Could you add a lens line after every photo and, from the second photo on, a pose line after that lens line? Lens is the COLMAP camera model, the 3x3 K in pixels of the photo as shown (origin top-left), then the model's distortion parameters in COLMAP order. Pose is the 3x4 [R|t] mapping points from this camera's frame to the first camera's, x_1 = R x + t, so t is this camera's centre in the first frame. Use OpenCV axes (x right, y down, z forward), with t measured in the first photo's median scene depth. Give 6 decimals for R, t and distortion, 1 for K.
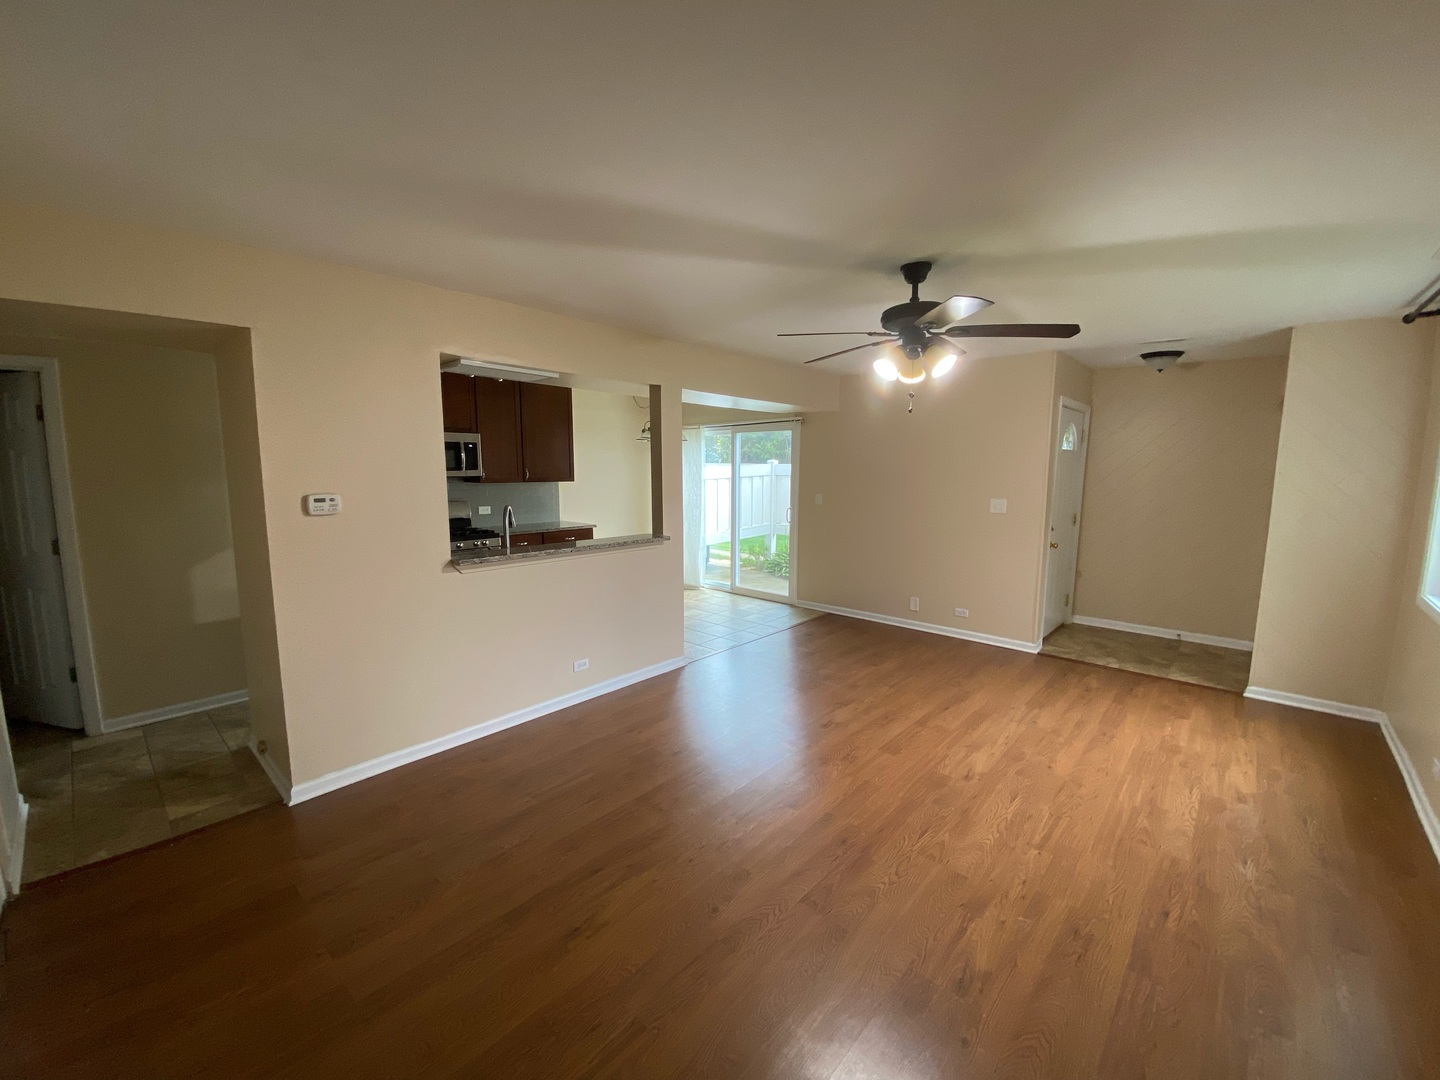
lens RADIAL K [[582.9, 0, 720.0], [0, 582.9, 540.0], [0, 0, 1]] dist [-0.000547, -0.012813]
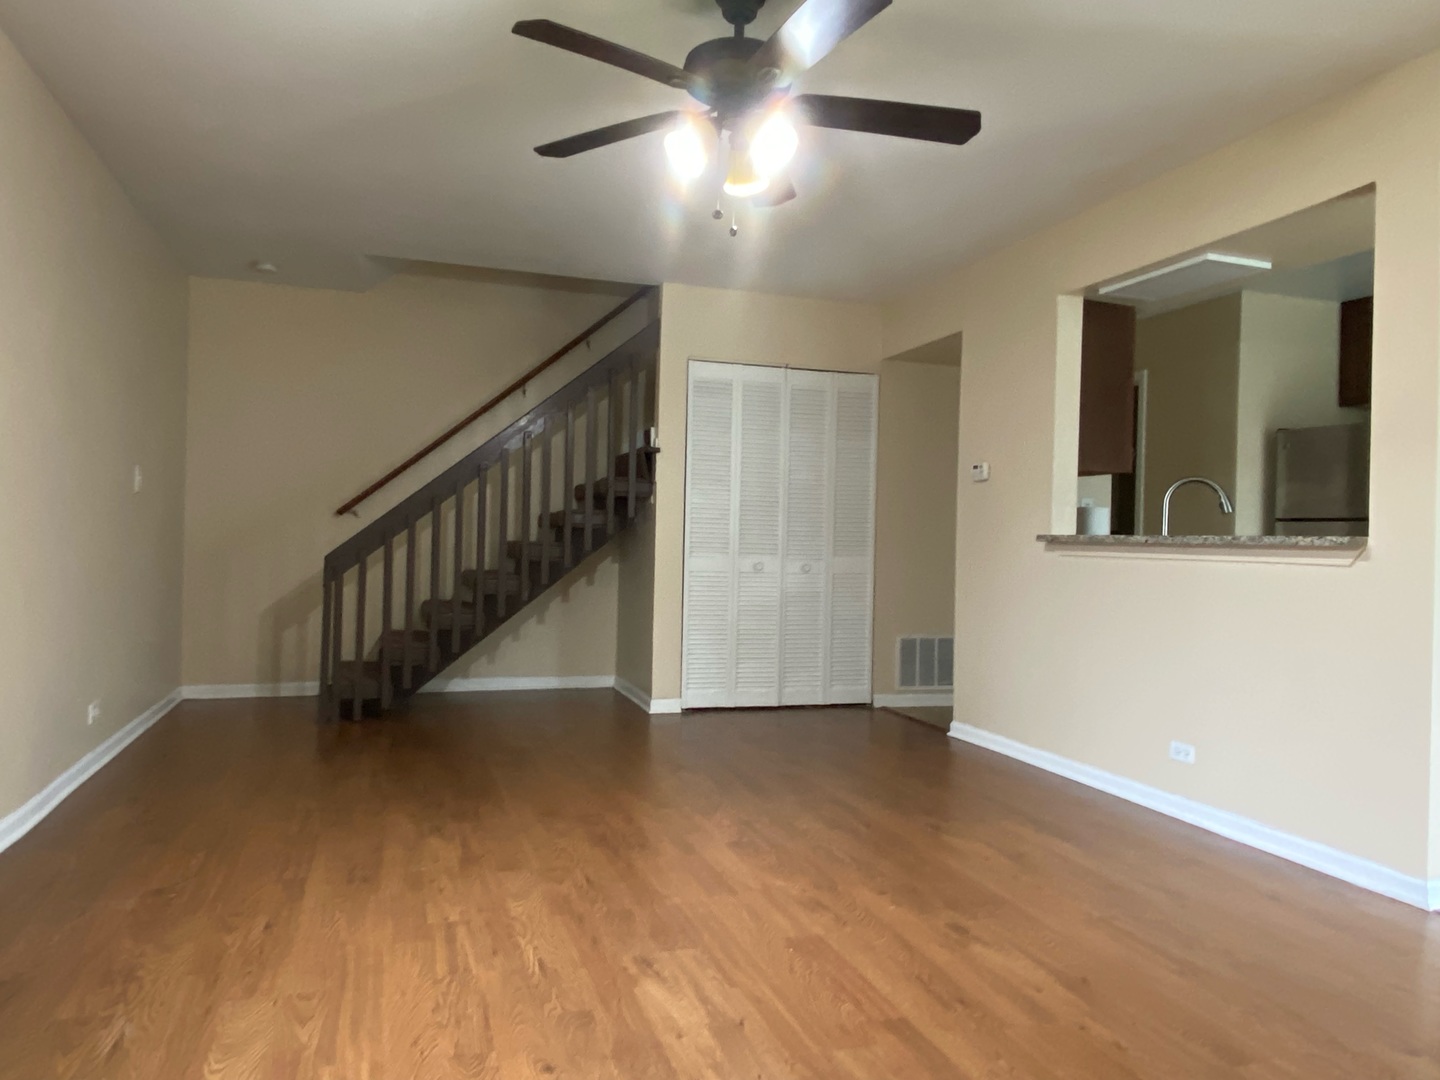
lens RADIAL K [[993.2, 0, 720.0], [0, 993.2, 540.0], [0, 0, 1]] dist [0.023868, -0.002693]
pose [[-0.491026, -0.010755, -0.871079, 1.181022], [-0.134775, 0.988823, 0.063763, 0.013778], [0.860656, 0.148709, -0.486987, 1.499653]]
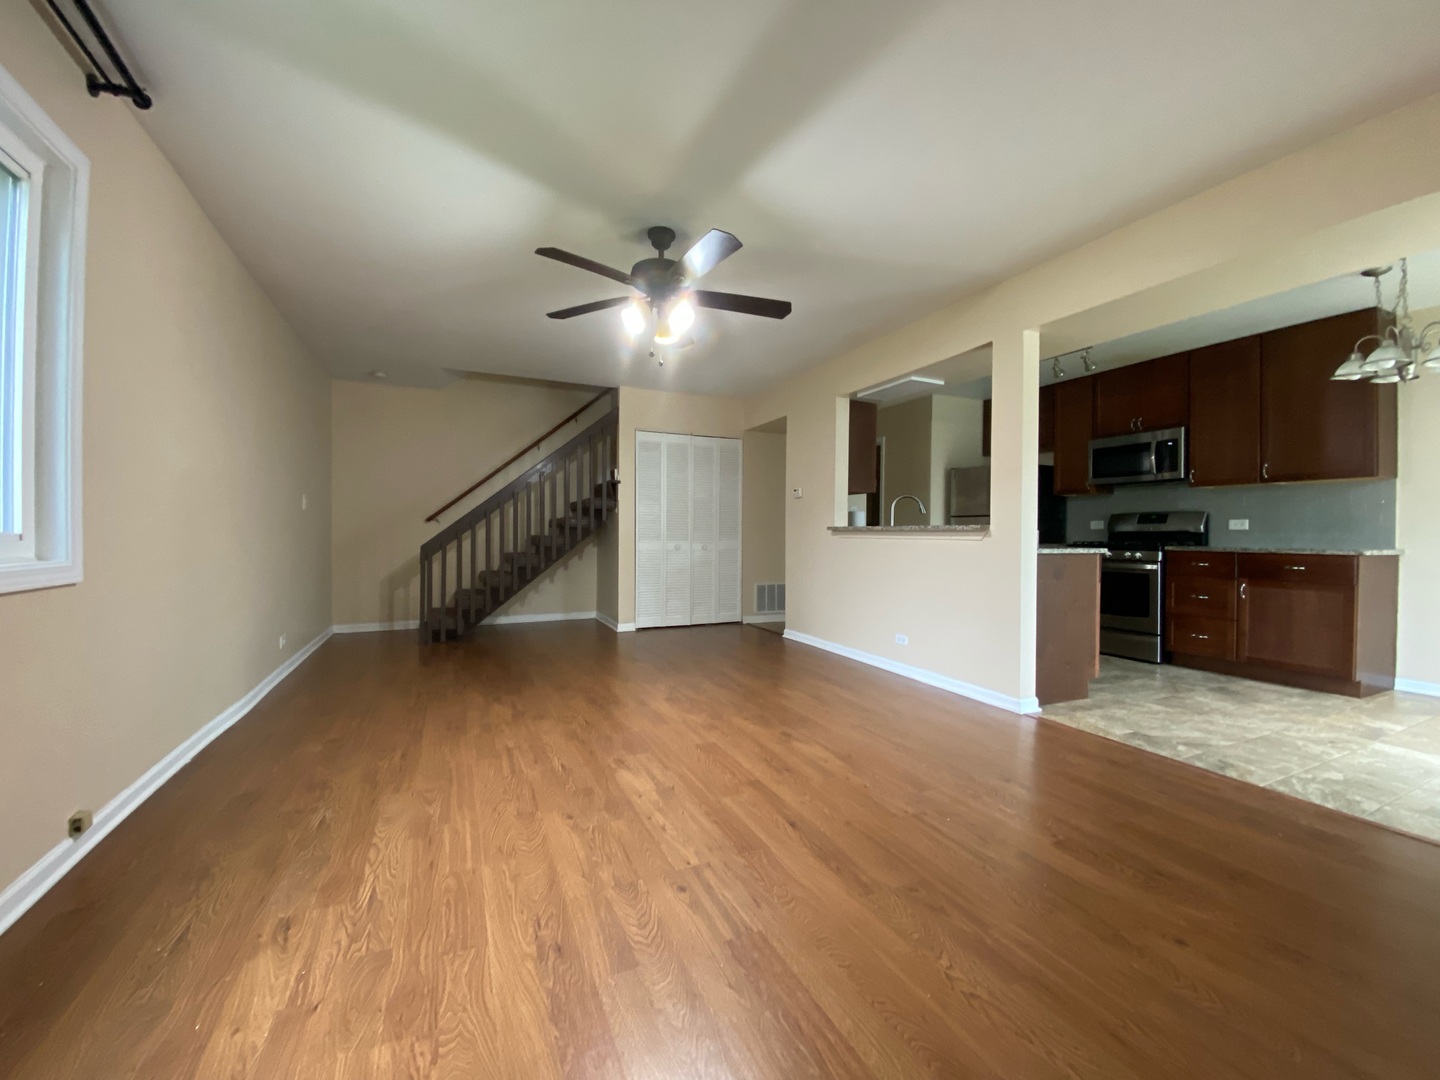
lens RADIAL K [[577.2, 0, 720.0], [0, 577.2, 540.0], [0, 0, 1]] dist [0.025967, -0.021807]
pose [[-0.390093, 0.010272, -0.920718, 1.244958], [-0.123532, 0.990314, 0.063386, 0.008965], [0.912451, 0.138464, -0.385046, 1.531912]]
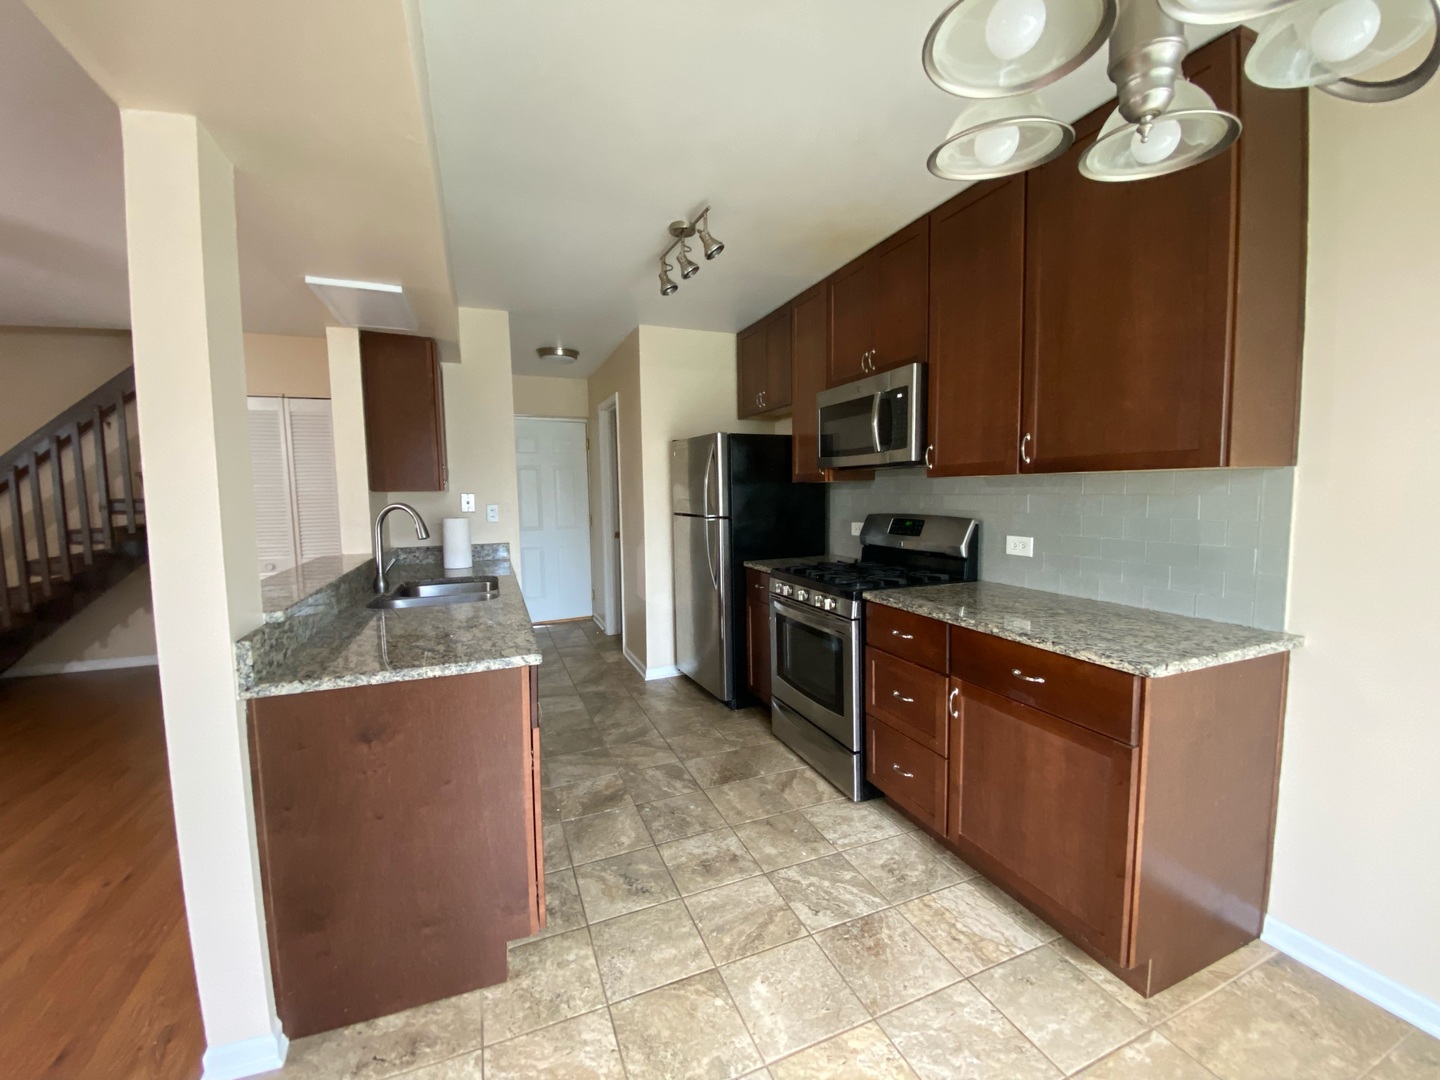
lens RADIAL K [[577.2, 0, 720.0], [0, 577.2, 540.0], [0, 0, 1]] dist [0.025967, -0.021807]
pose [[-0.435308, 0.086527, -0.896114, 0.101496], [-0.098891, 0.984752, 0.143124, -0.207811], [0.894834, 0.150920, -0.420114, 2.216300]]
